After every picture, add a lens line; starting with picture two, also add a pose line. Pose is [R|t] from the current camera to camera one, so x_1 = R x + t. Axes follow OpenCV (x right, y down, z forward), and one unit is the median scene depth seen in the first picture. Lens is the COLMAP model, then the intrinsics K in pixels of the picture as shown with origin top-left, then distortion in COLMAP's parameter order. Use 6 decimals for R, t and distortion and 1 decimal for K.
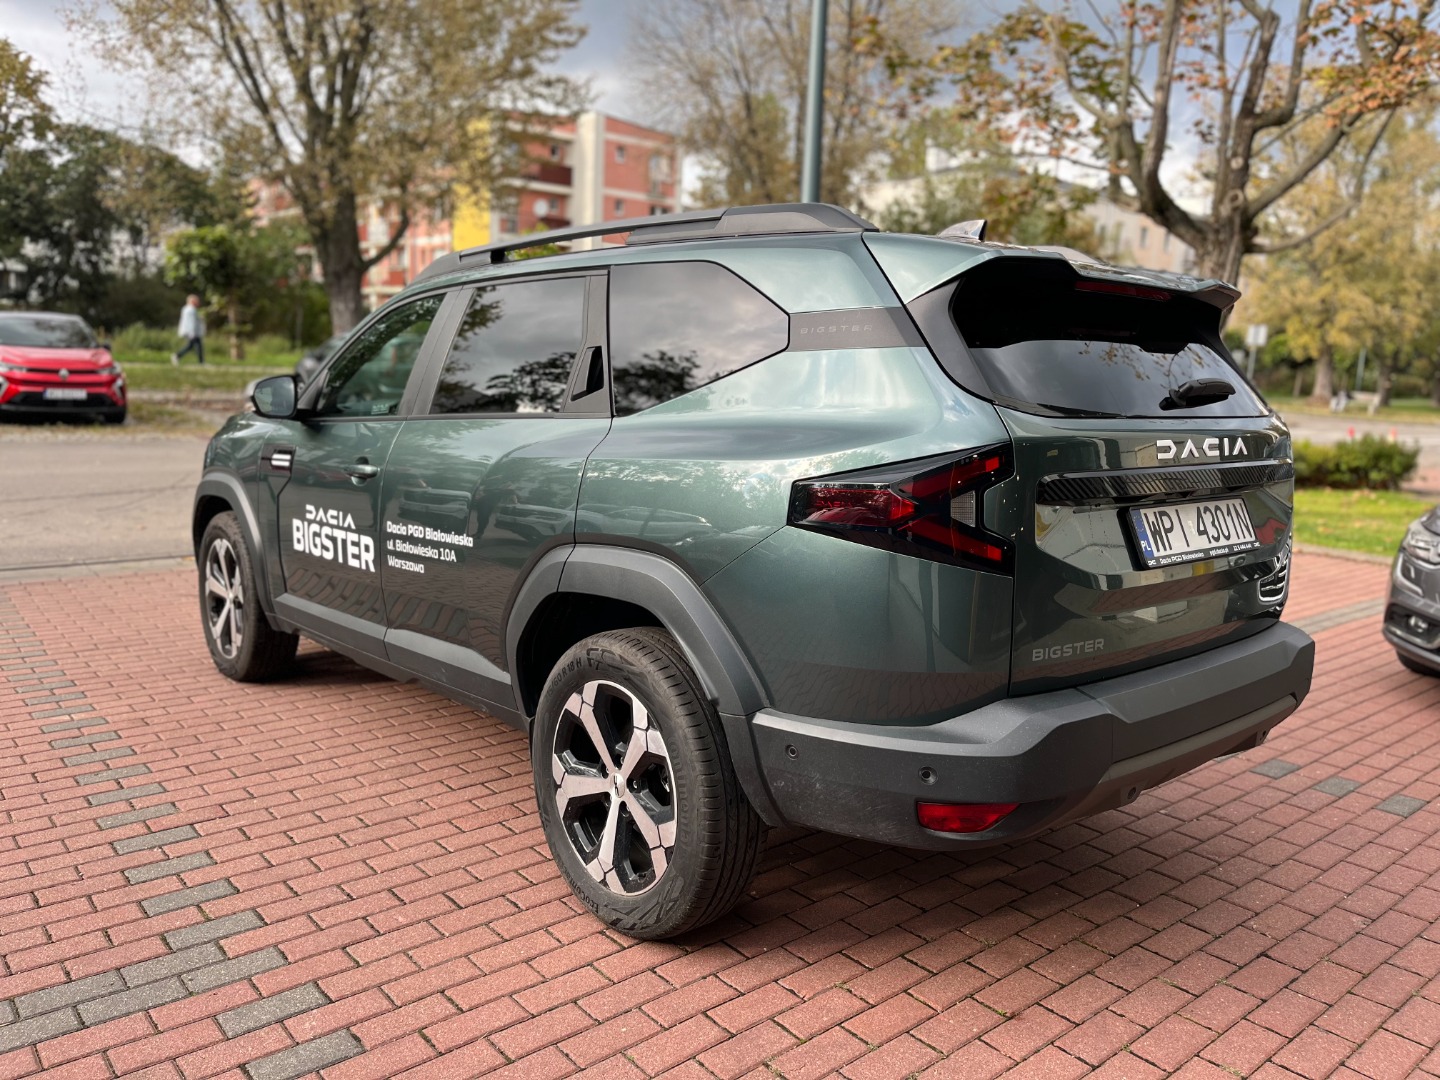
lens RADIAL K [[1092.6, 0, 720.0], [0, 1092.6, 540.0], [0, 0, 1]] dist [0.082503, -0.122799]
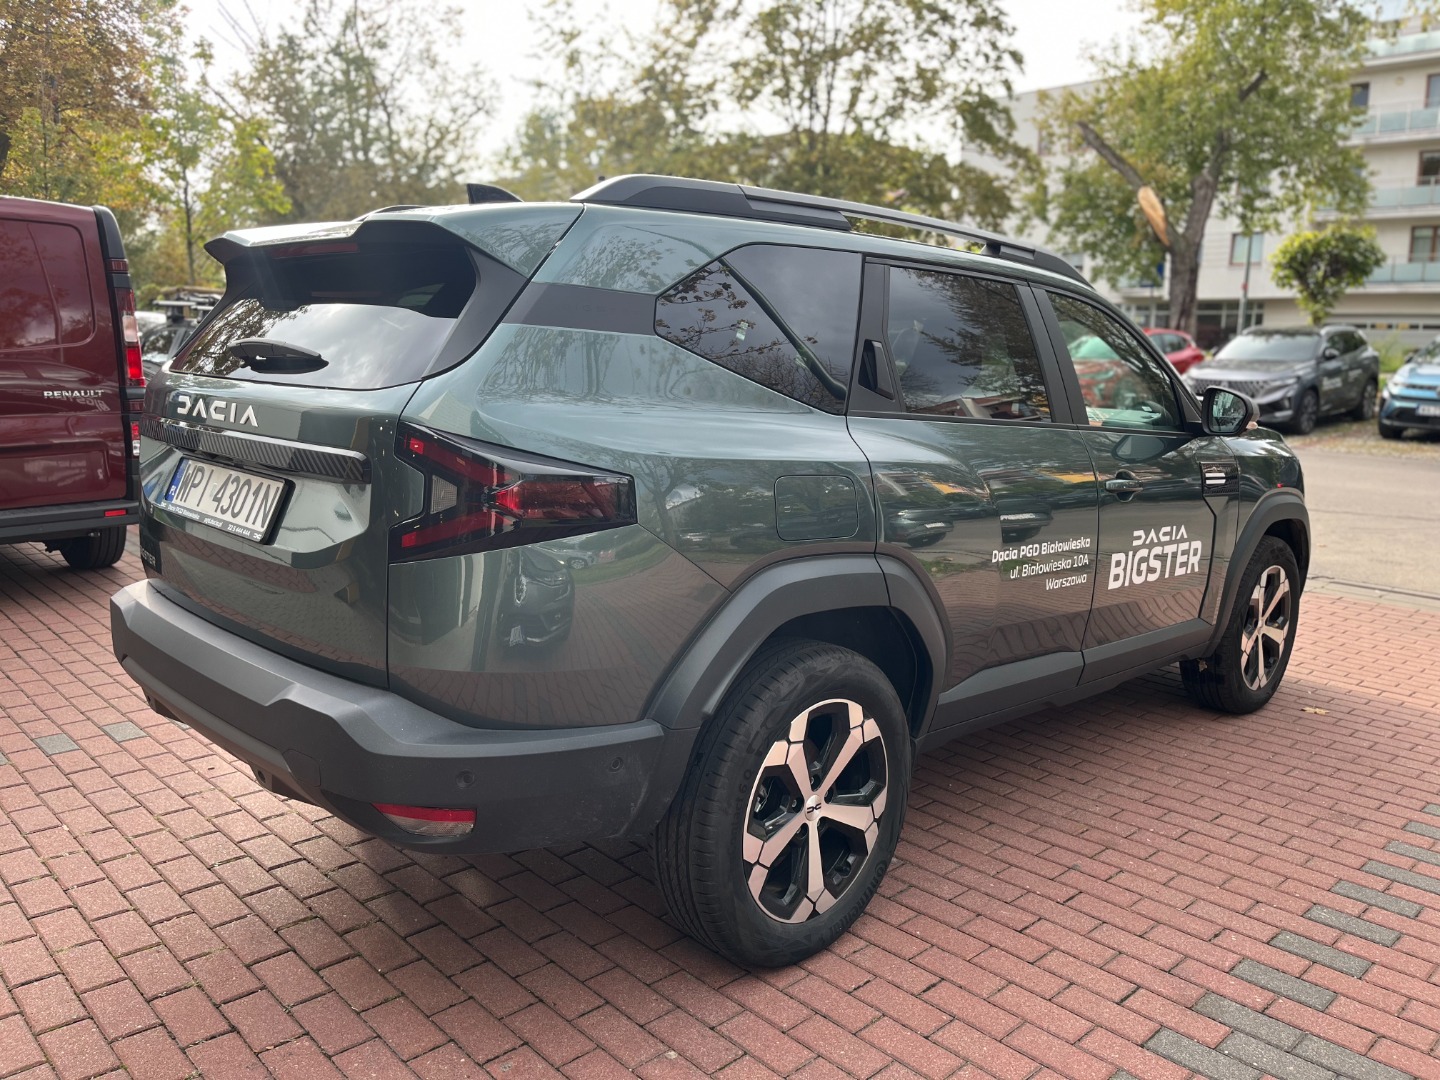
lens RADIAL K [[1092.6, 0, 720.0], [0, 1092.6, 540.0], [0, 0, 1]] dist [0.082503, -0.122799]
pose [[0.061238, 0.140741, -0.988151, 1.393885], [-0.173256, 0.976479, 0.128342, -0.168264], [0.982971, 0.163344, 0.084182, 1.335444]]
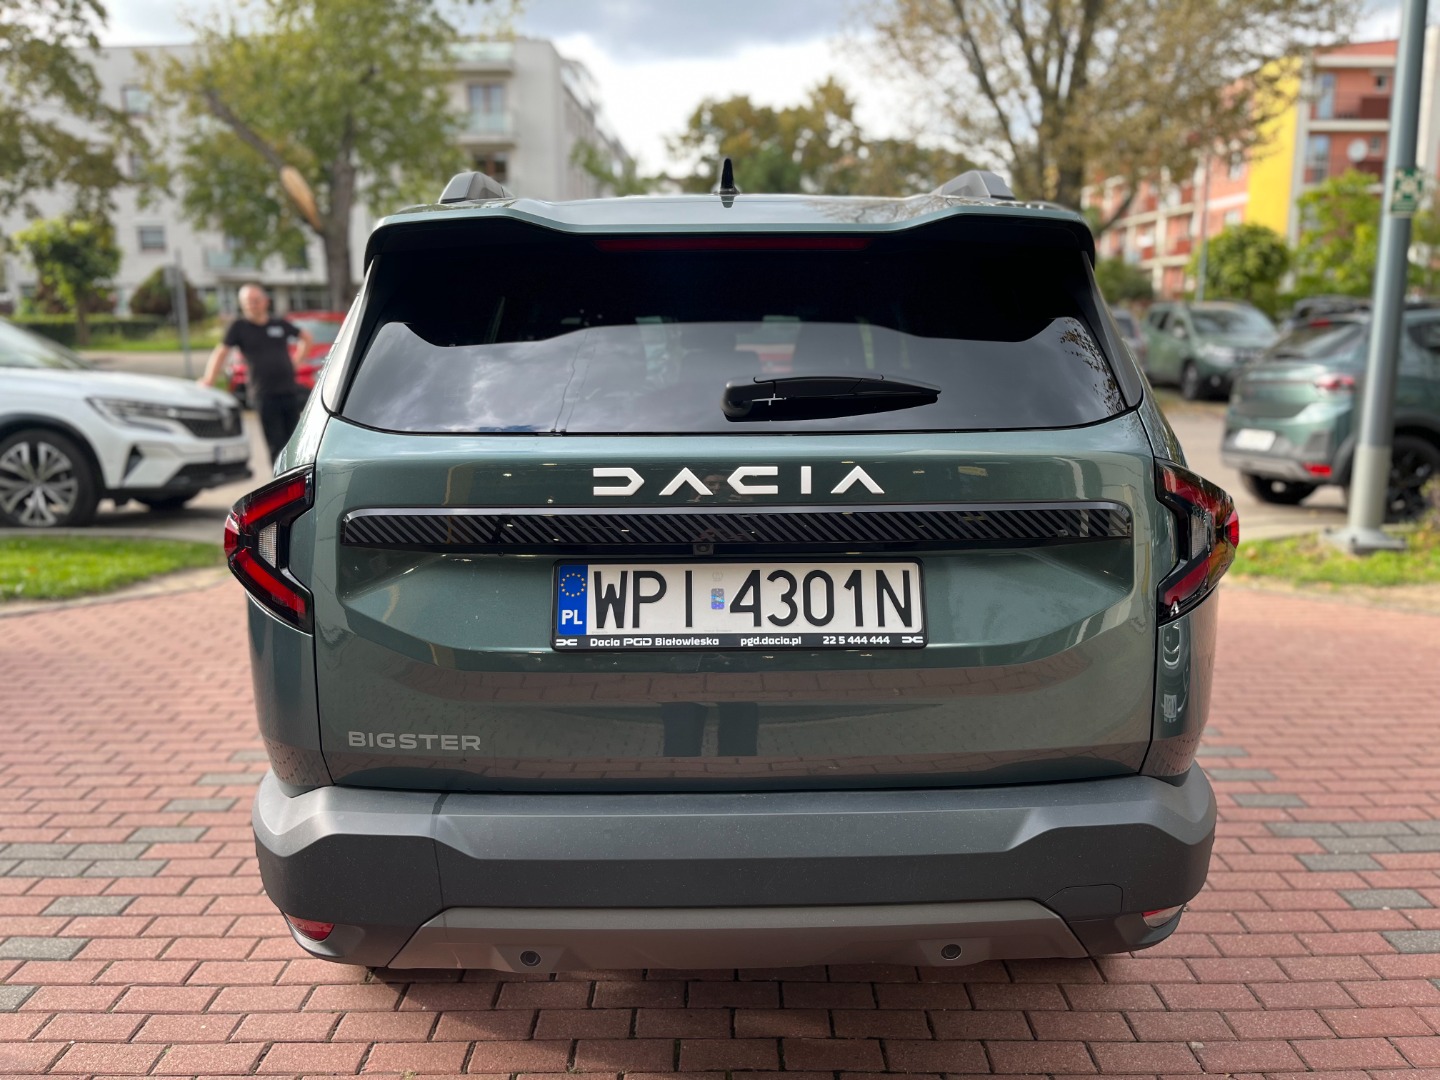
lens RADIAL K [[1092.6, 0, 720.0], [0, 1092.6, 540.0], [0, 0, 1]] dist [0.082503, -0.122799]
pose [[0.761813, 0.079870, -0.642854, 0.831031], [-0.066918, 0.996764, 0.044541, -0.074848], [0.644331, 0.009087, 0.764693, 0.485674]]
